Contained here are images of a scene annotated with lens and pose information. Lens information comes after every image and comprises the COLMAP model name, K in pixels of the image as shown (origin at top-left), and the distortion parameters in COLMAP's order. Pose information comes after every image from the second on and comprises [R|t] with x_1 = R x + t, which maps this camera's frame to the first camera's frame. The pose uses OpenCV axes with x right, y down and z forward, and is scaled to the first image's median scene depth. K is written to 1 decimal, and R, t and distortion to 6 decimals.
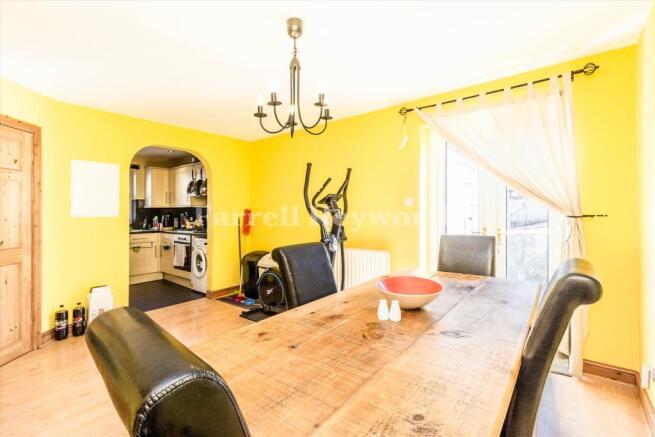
lens RADIAL K [[298.4, 0, 326.6], [0, 298.4, 211.7], [0, 0, 1]] dist [-0.001068, -0.000040]
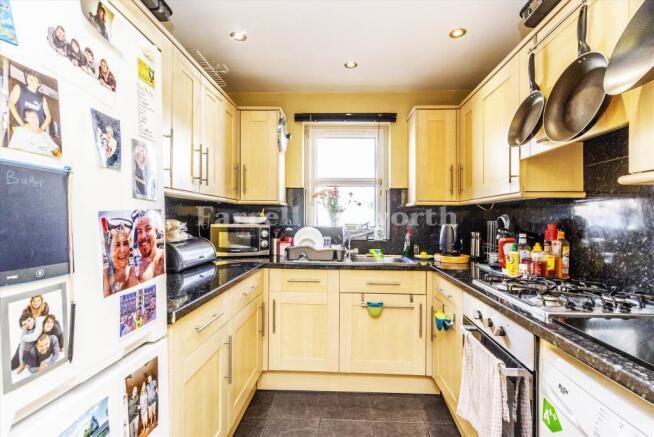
lens RADIAL K [[298.0, 0, 327.5], [0, 298.0, 213.9], [0, 0, 1]] dist [-0.001068, -0.000040]
pose [[0.572844, -0.004526, -0.819652, -0.317333], [0.003772, 0.999989, -0.002886, -0.001822], [0.819656, -0.001439, 0.572854, 0.660751]]
